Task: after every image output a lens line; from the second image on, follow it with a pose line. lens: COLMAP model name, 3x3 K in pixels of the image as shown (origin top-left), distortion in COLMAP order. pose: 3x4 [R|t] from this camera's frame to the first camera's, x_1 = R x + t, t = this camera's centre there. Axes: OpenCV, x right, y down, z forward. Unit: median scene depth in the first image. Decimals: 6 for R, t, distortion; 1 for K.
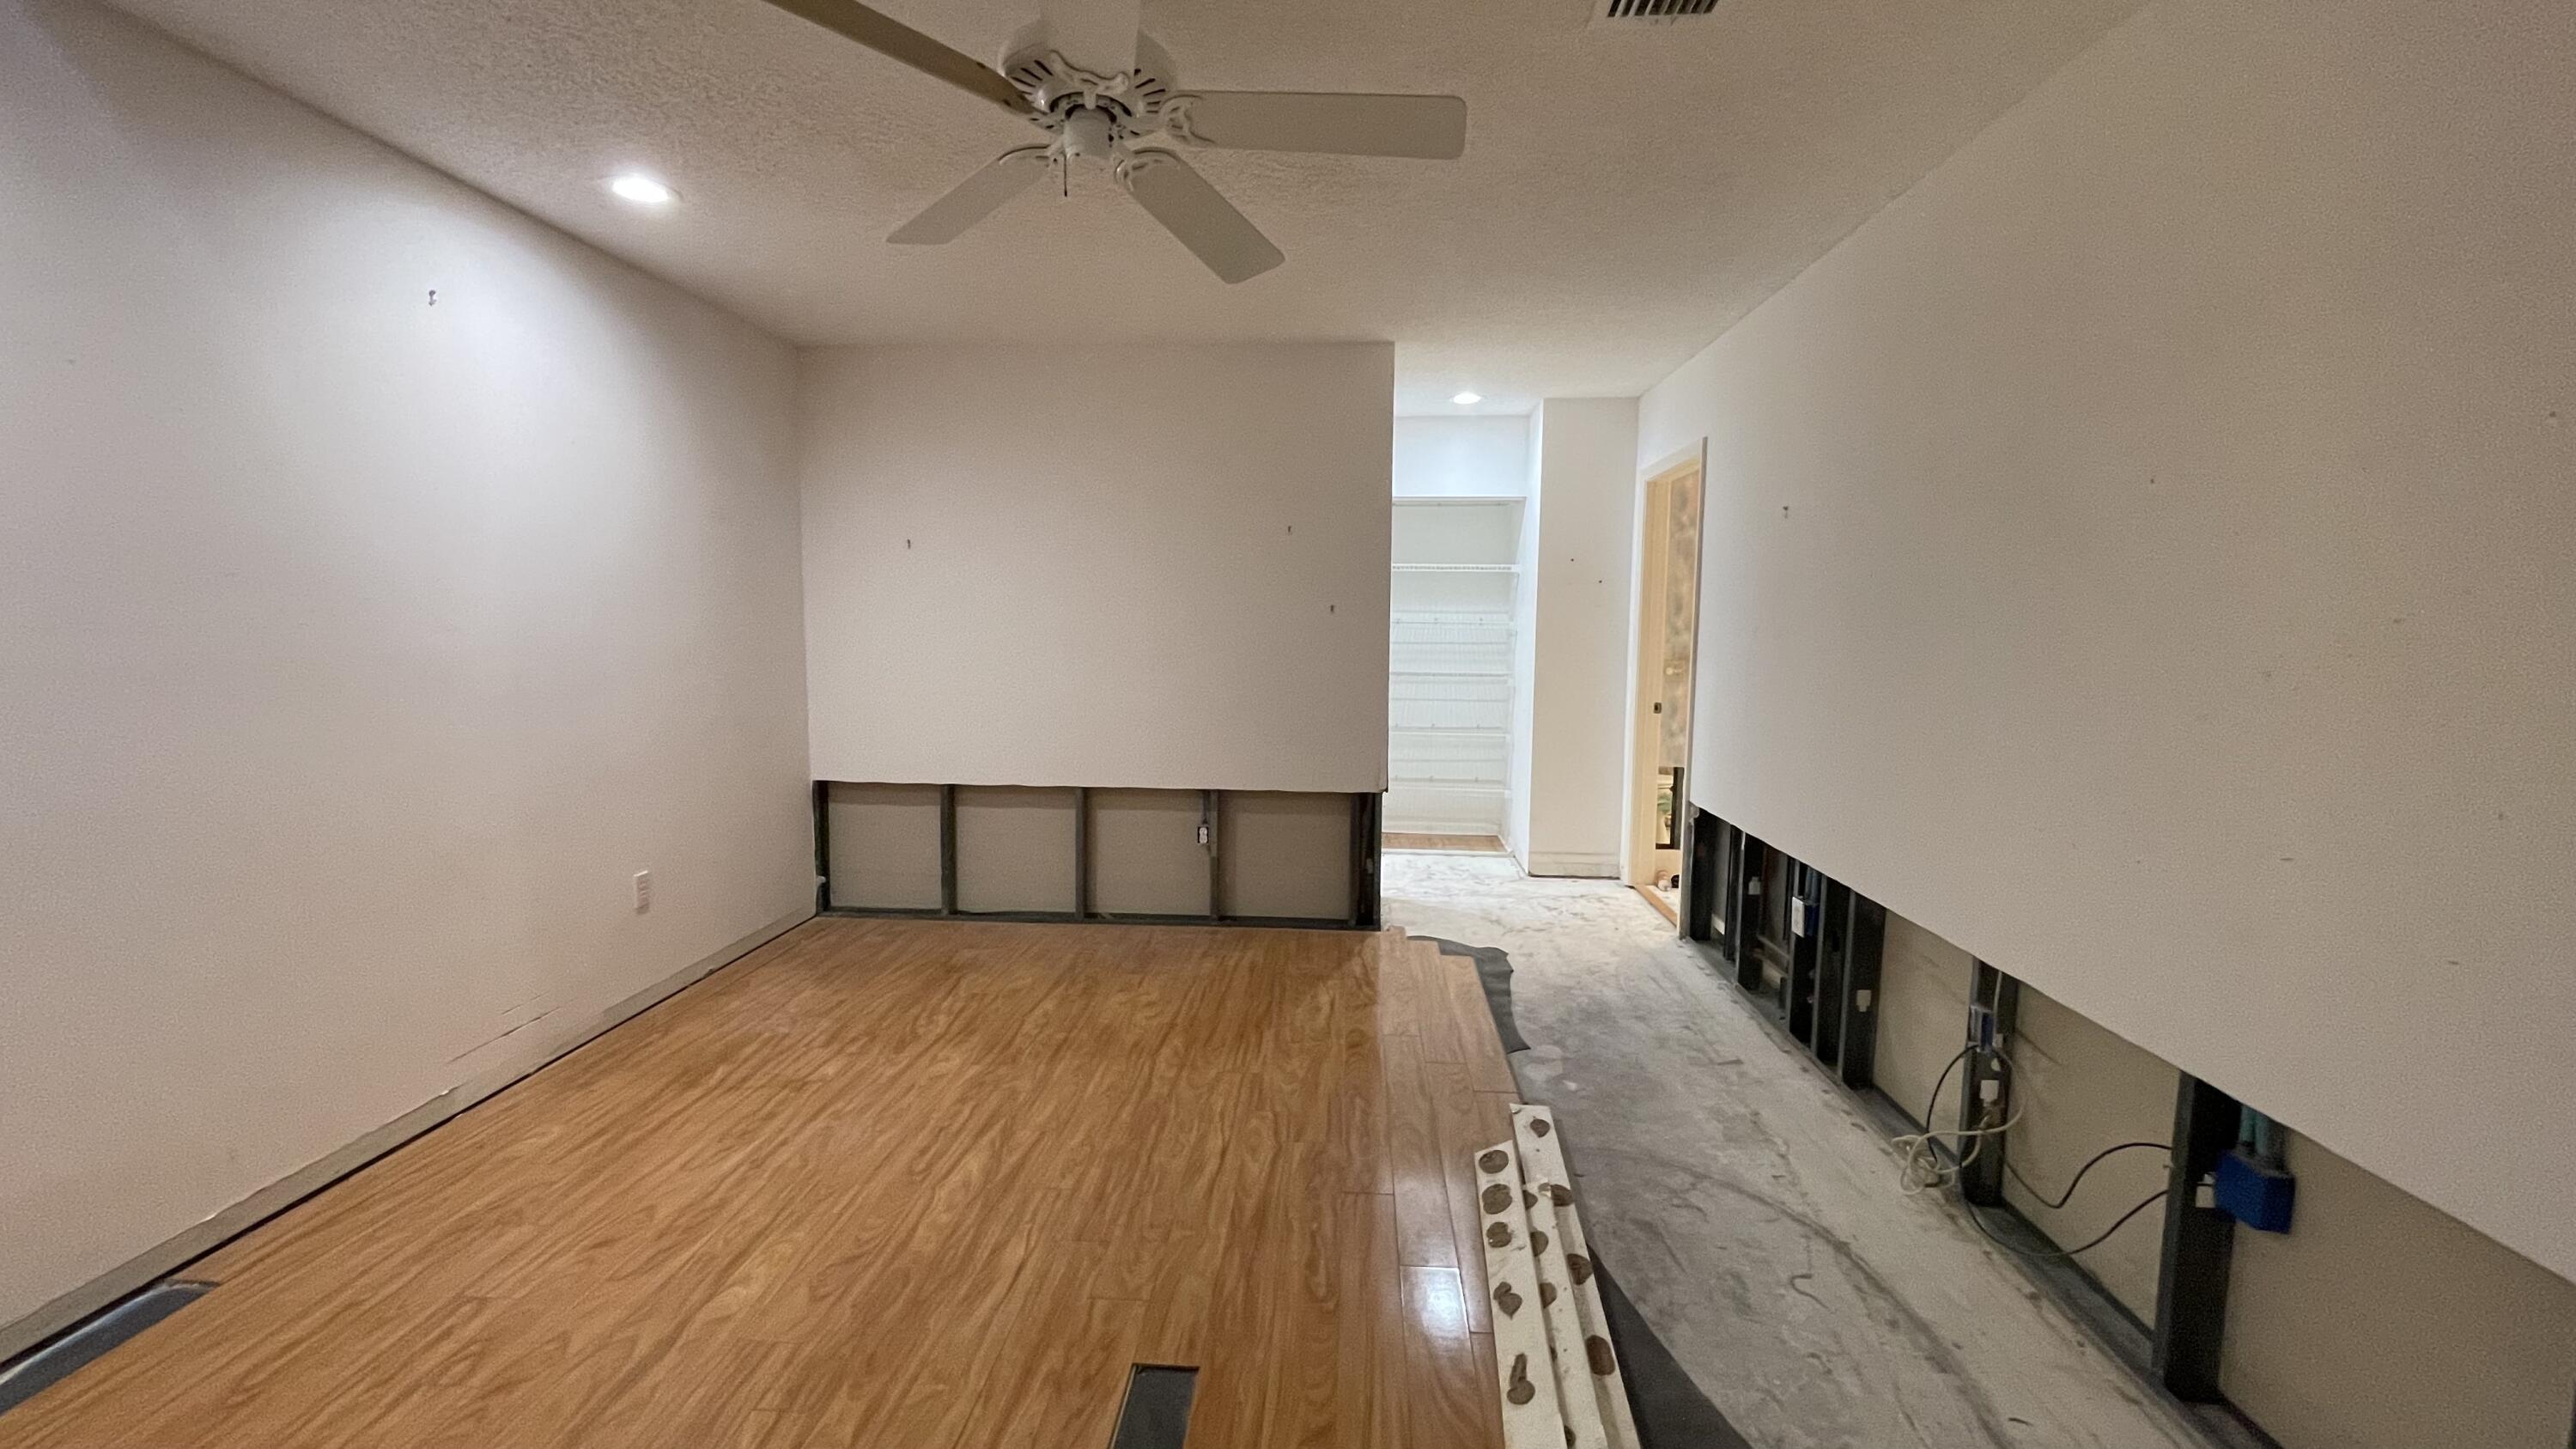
lens RADIAL K [[1049.6, 0, 1285.9], [0, 1049.6, 724.9], [0, 0, 1]] dist [-0.002786, -0.000129]
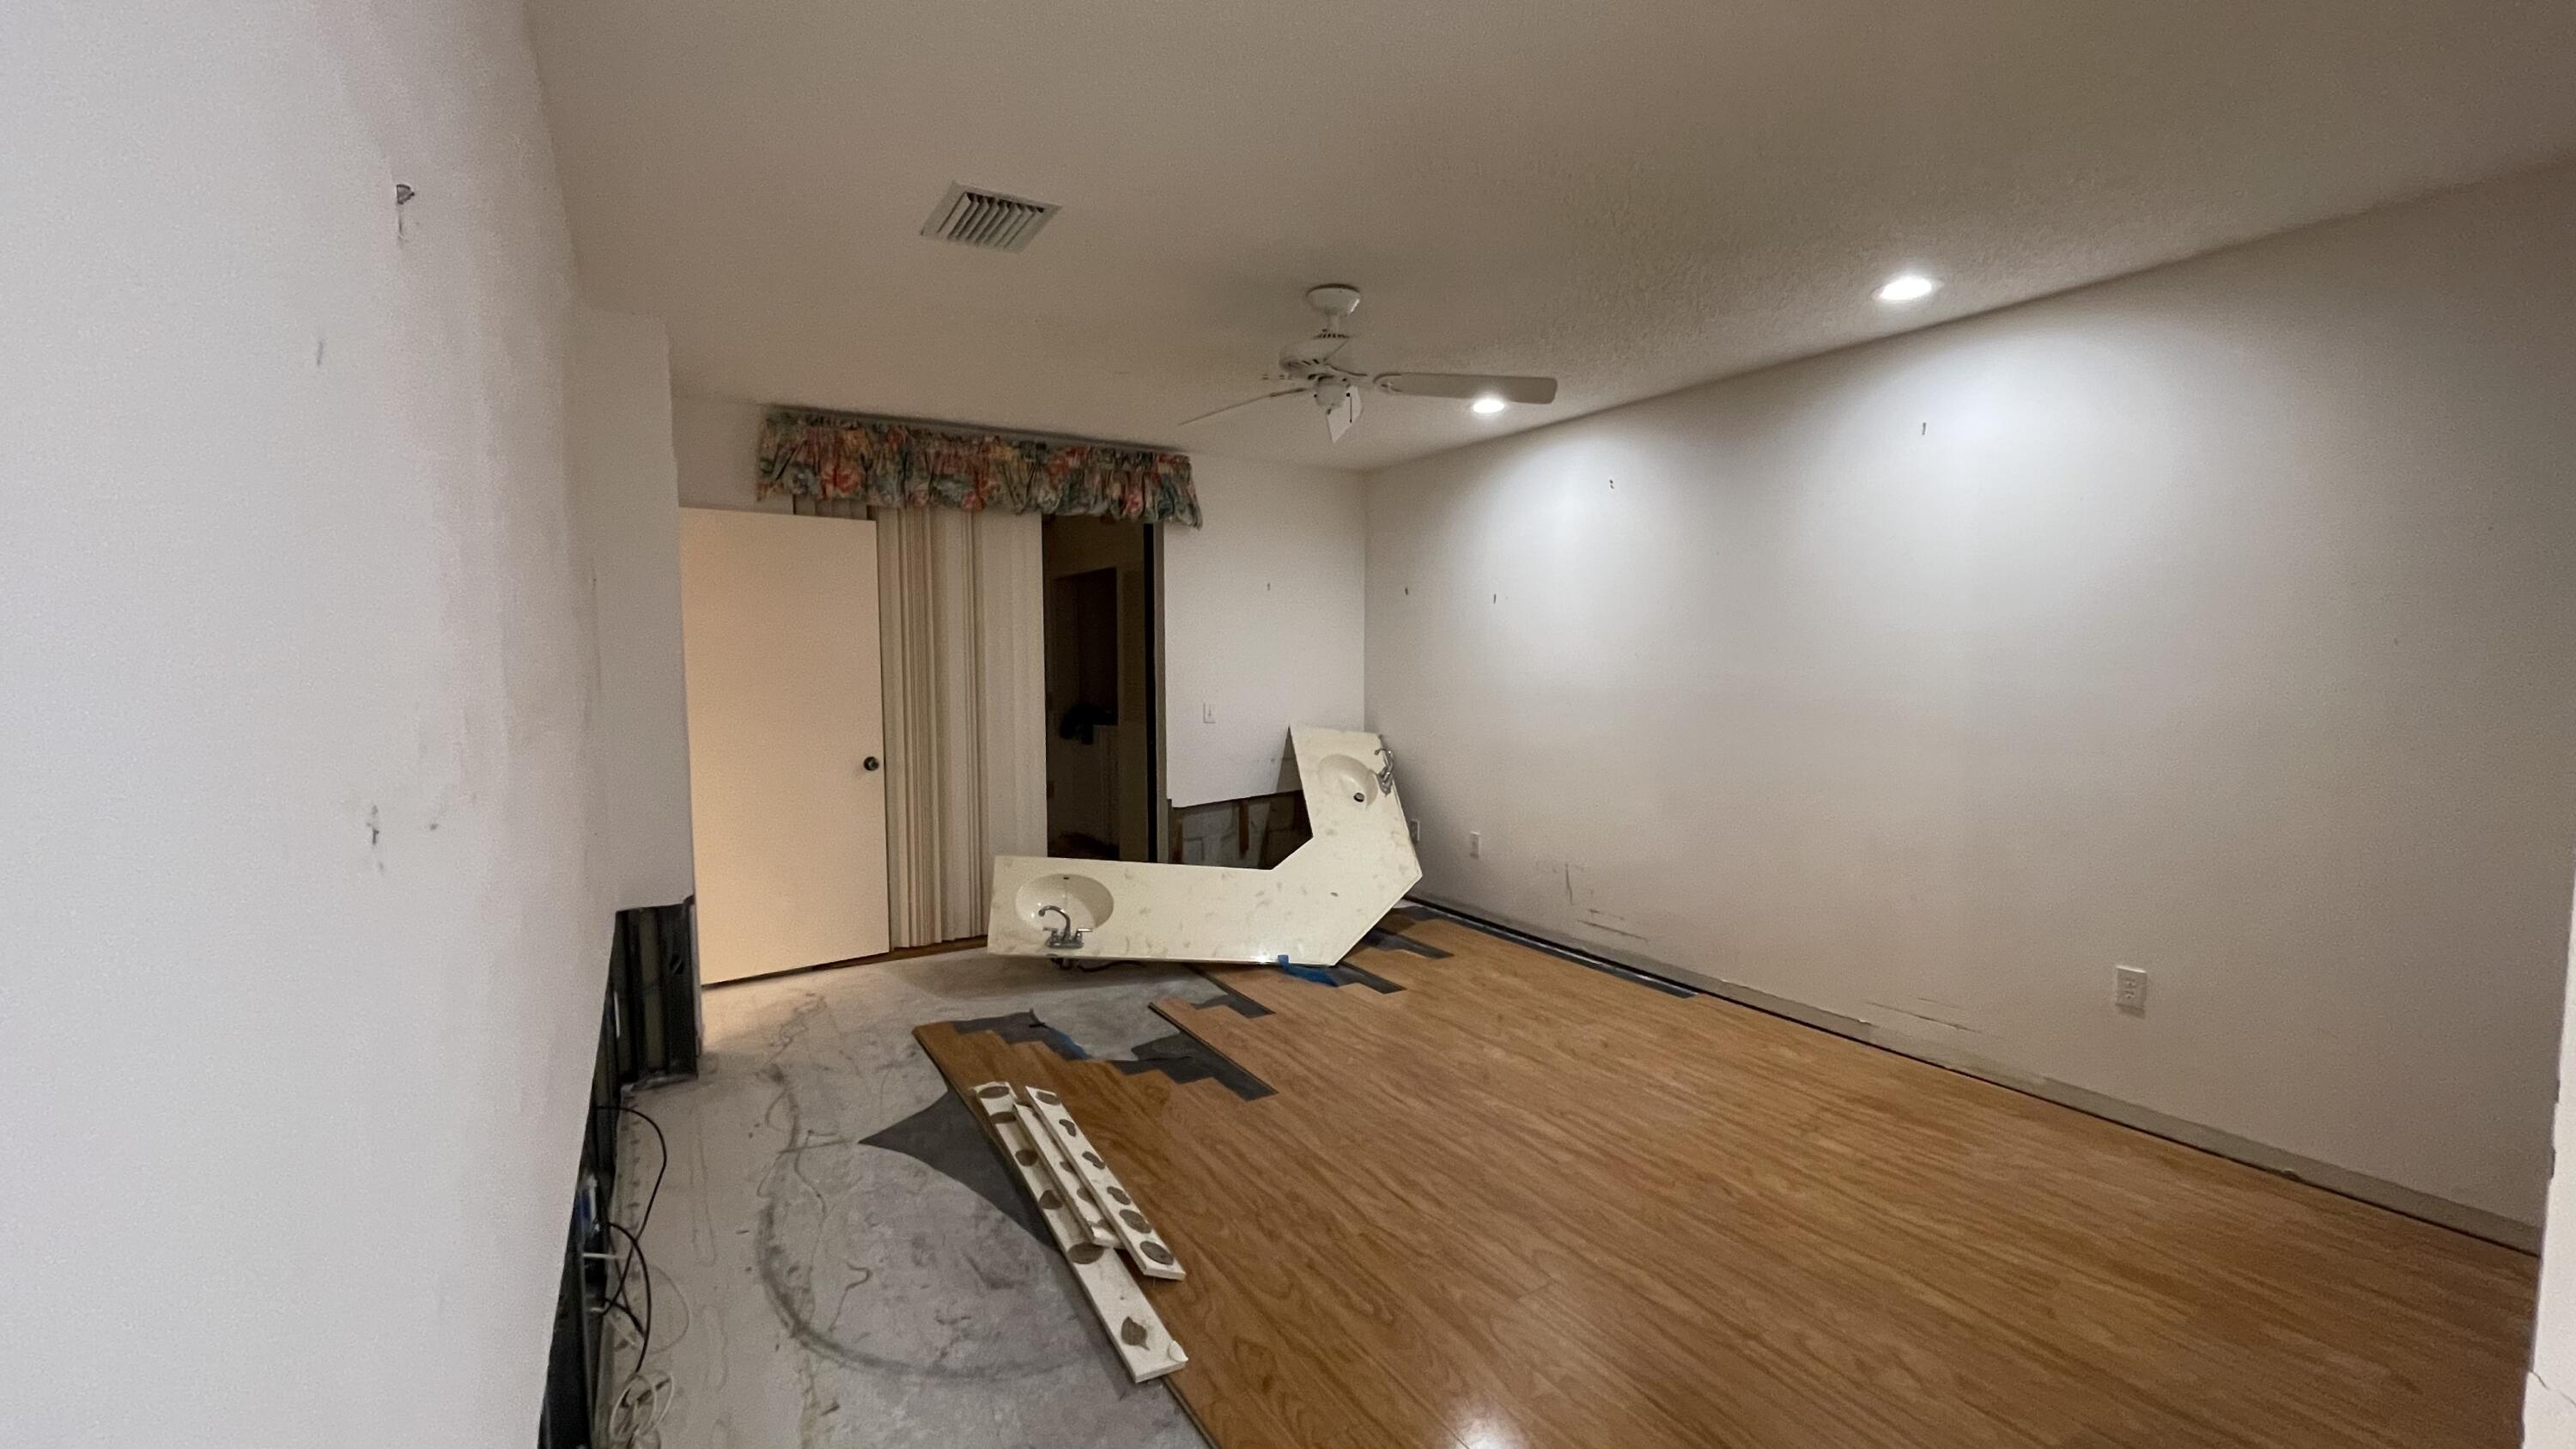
lens RADIAL K [[1049.6, 0, 1284.8], [0, 1049.6, 725.6], [0, 0, 1]] dist [-0.002786, -0.000129]
pose [[-0.821442, 0.034729, -0.569234, 0.619970], [-0.060920, 0.987089, 0.148134, -0.198274], [0.567029, 0.156362, -0.808721, 1.741166]]
